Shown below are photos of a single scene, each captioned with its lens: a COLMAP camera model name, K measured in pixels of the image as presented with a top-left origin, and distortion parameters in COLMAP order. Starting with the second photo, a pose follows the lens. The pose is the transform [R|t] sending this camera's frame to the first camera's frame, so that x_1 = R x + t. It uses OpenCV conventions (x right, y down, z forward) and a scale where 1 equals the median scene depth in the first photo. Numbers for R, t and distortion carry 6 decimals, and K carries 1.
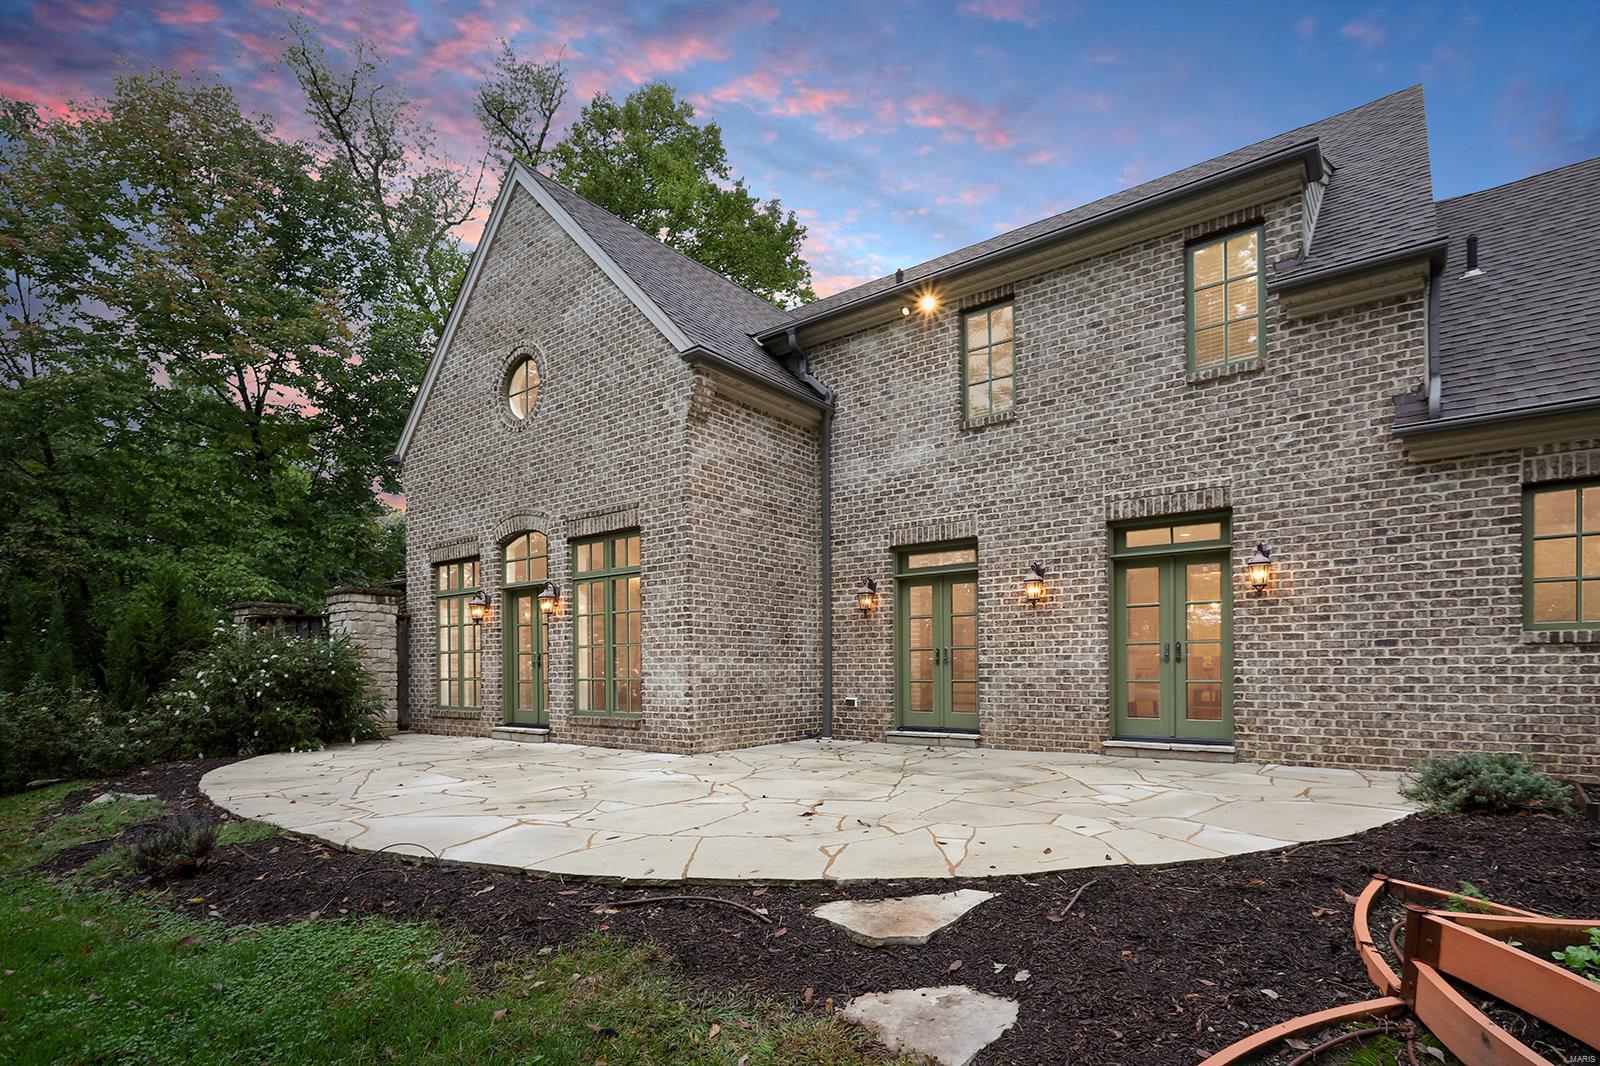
lens RADIAL K [[797.5, 0, 796.9], [0, 797.5, 662.2], [0, 0, 1]] dist [0.001754, 0.000101]
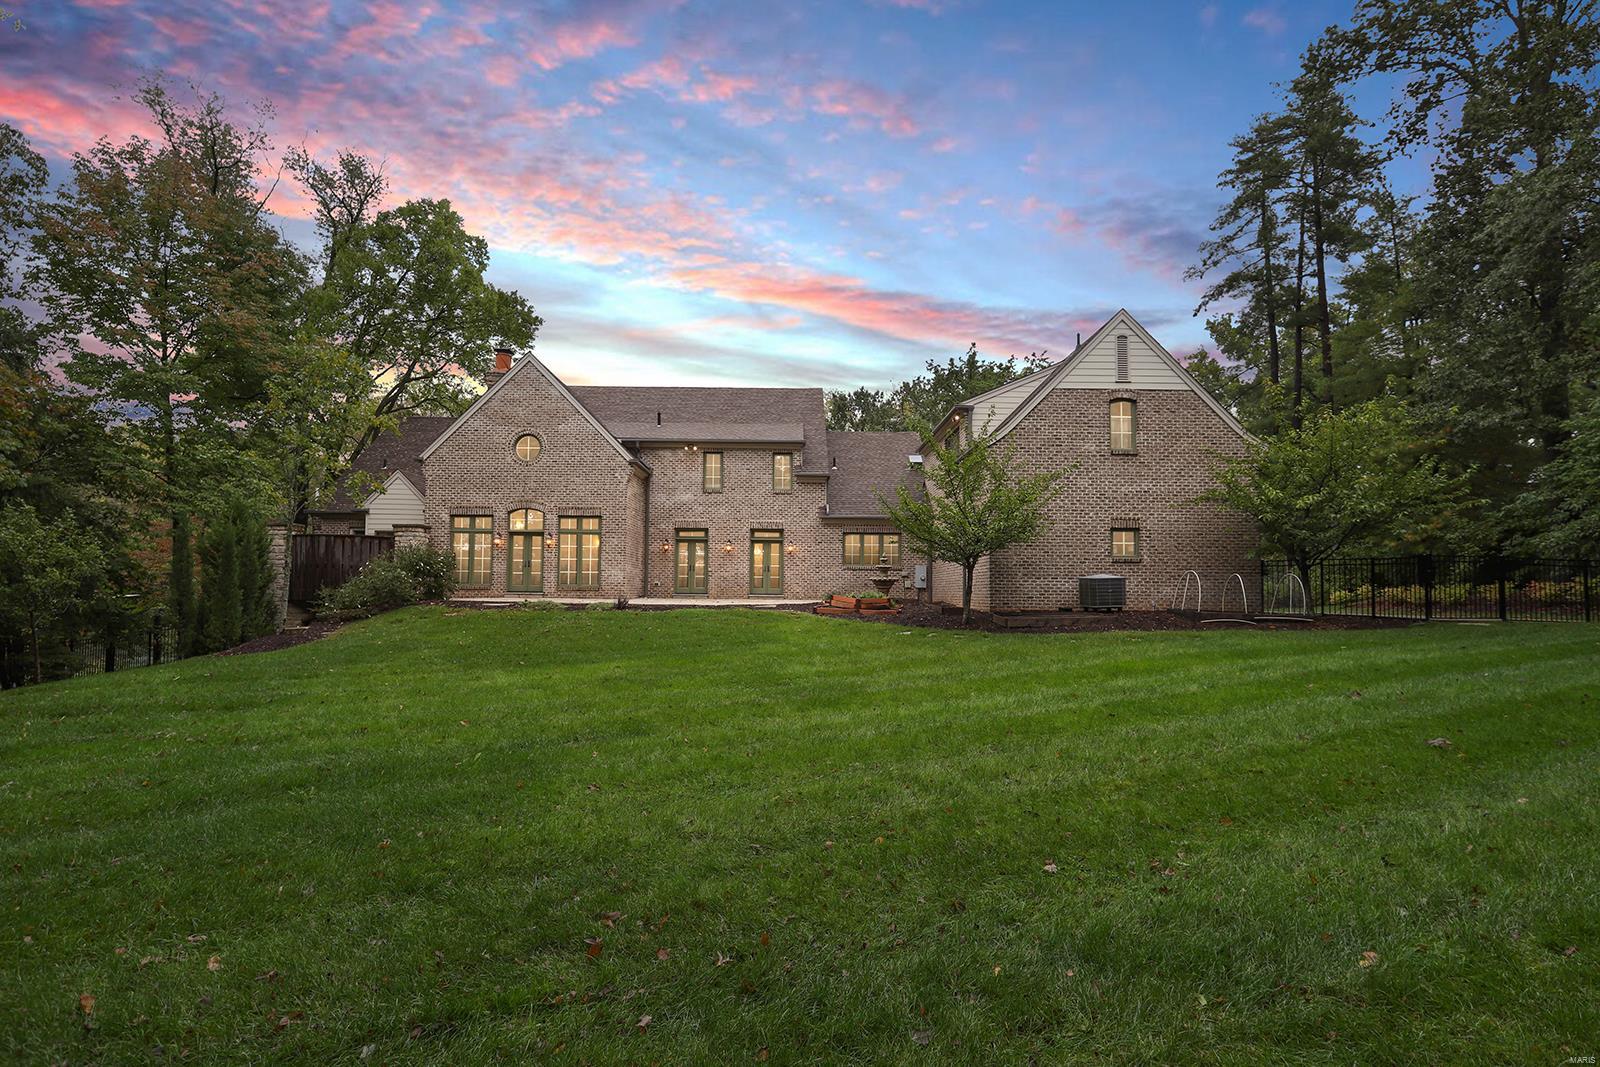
lens RADIAL K [[730.0, 0, 804.5], [0, 730.0, 557.0], [0, 0, 1]] dist [-0.000024, -0.000040]
pose [[0.776735, 0.046189, 0.628132, -1.118554], [-0.020160, 0.998620, -0.048503, 0.070214], [-0.629505, 0.025011, 0.776594, -1.253241]]
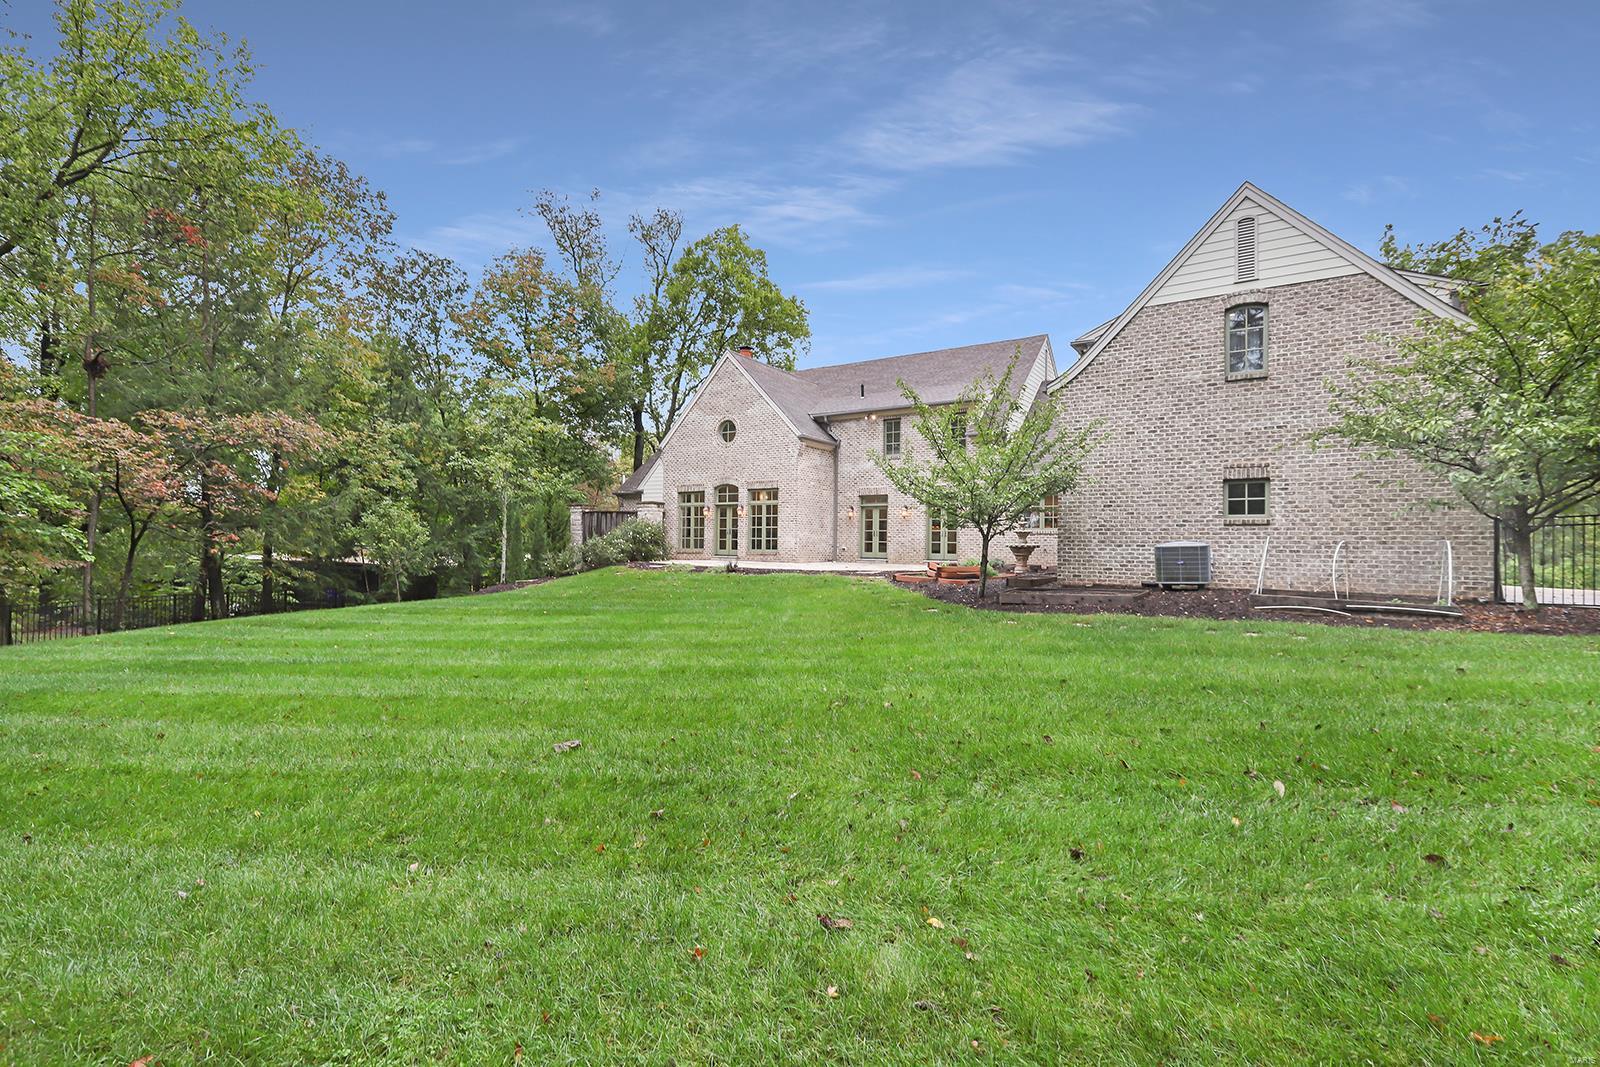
lens RADIAL K [[727.8, 0, 800.0], [0, 727.8, 533.5], [0, 0, 1]] dist [0.000577, 0.000028]
pose [[0.996558, 0.025941, 0.078731, -0.301018], [-0.024966, 0.999599, -0.013347, 0.034721], [-0.079046, 0.011336, 0.996807, -1.616650]]
